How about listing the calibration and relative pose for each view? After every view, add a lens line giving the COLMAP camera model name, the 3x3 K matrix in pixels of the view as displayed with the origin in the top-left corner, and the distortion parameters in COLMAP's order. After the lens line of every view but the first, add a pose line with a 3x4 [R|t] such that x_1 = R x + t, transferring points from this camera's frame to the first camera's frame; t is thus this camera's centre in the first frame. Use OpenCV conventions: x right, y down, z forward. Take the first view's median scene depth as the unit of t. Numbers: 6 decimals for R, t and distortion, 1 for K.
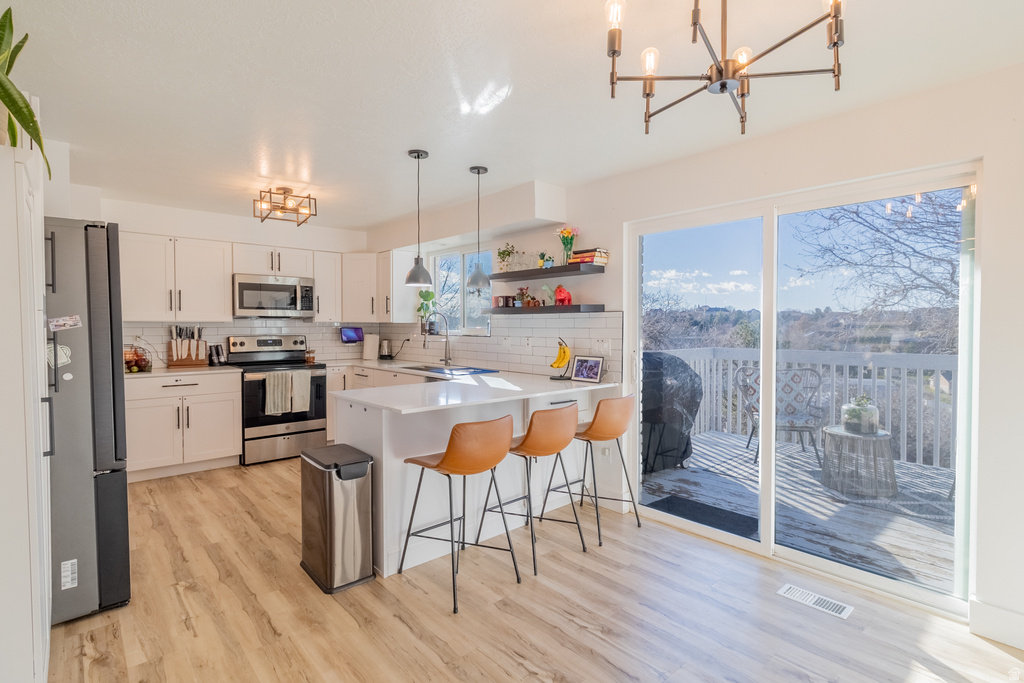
lens RADIAL K [[498.9, 0, 514.7], [0, 498.9, 334.8], [0, 0, 1]] dist [0.006069, -0.000166]
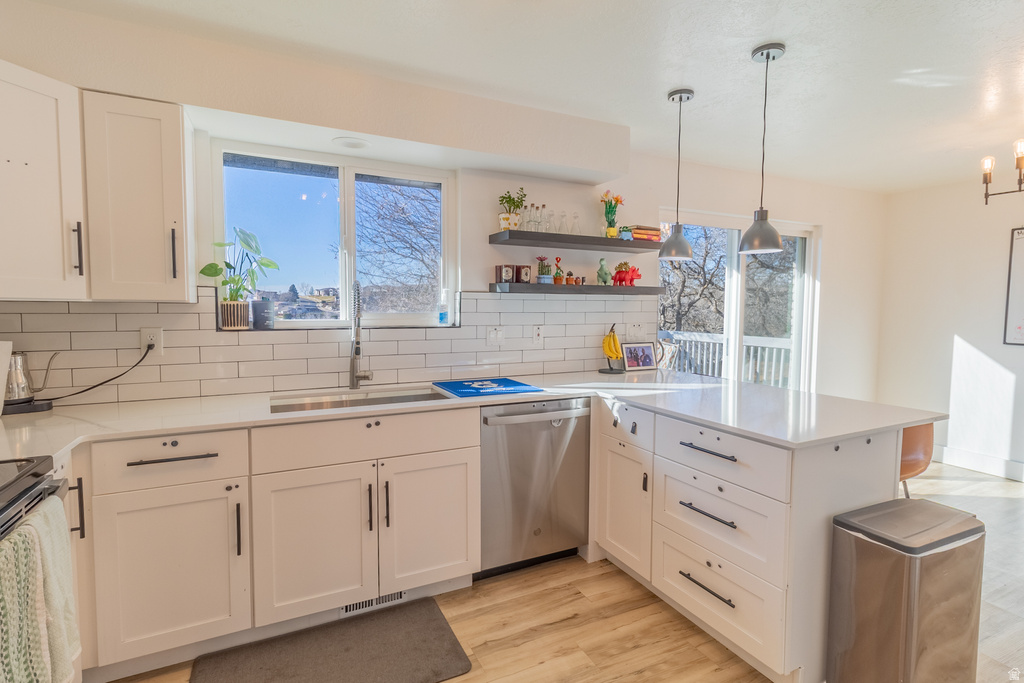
lens RADIAL K [[498.9, 0, 510.9], [0, 498.9, 335.9], [0, 0, 1]] dist [0.006069, -0.000166]
pose [[0.267401, -0.056123, 0.961949, -0.595589], [0.015517, 0.998424, 0.053937, -0.017293], [-0.963460, 0.000504, 0.267851, 0.729408]]
